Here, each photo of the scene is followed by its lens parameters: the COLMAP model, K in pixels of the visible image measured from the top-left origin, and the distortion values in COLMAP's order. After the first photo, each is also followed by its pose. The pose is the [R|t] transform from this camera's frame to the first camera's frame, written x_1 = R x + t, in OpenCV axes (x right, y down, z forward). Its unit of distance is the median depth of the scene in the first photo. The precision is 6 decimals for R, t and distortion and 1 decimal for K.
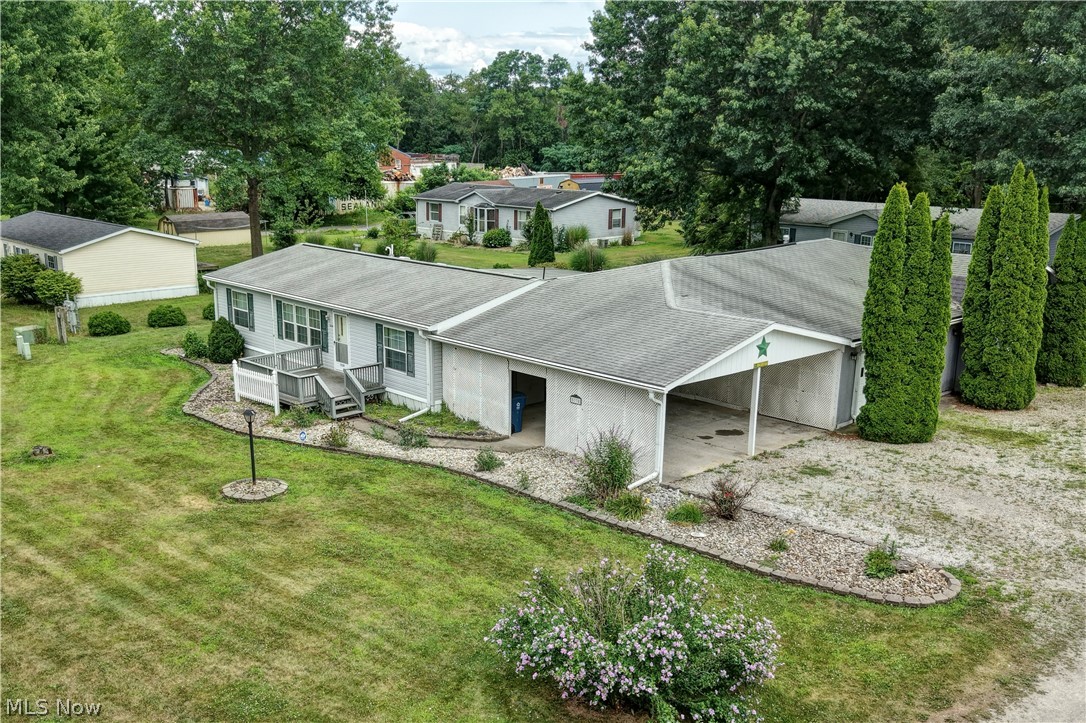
lens RADIAL K [[1129.1, 0, 543.0], [0, 1129.1, 361.5], [0, 0, 1]] dist [0.008311, 0.014826]
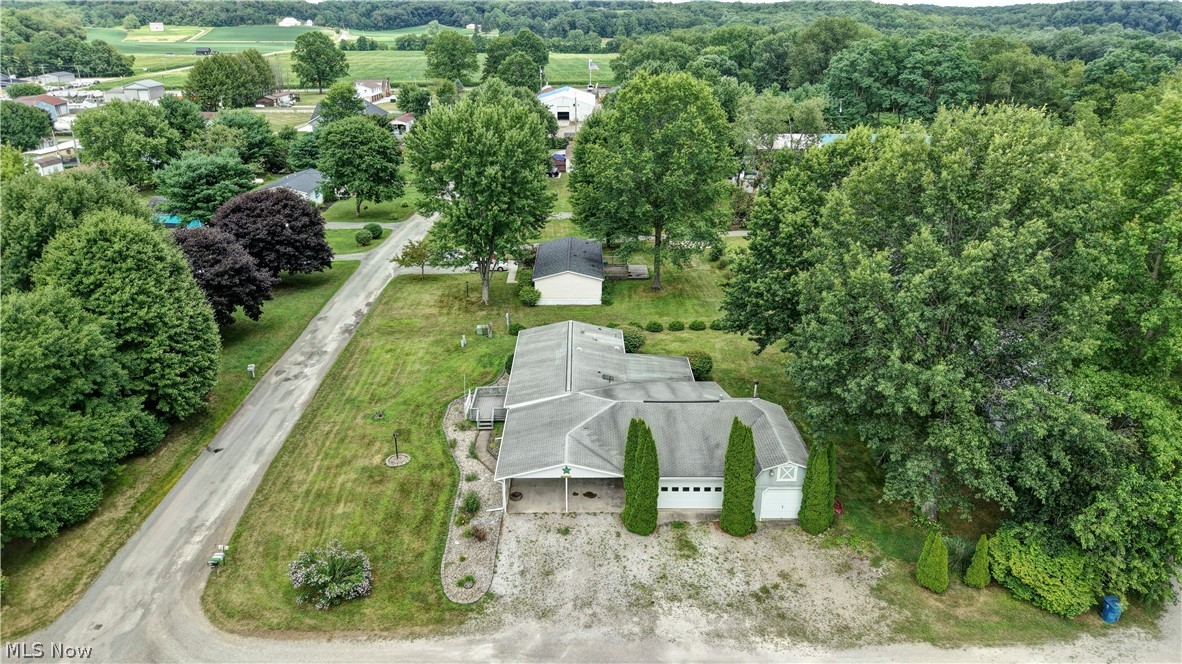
lens RADIAL K [[815.1, 0, 584.1], [0, 815.1, 347.5], [0, 0, 1]] dist [0.010054, -0.001739]
pose [[0.739064, 0.247658, -0.626458, 1.063873], [-0.131611, 0.965131, 0.226277, -0.559770], [0.660653, -0.084785, 0.745888, -0.144725]]
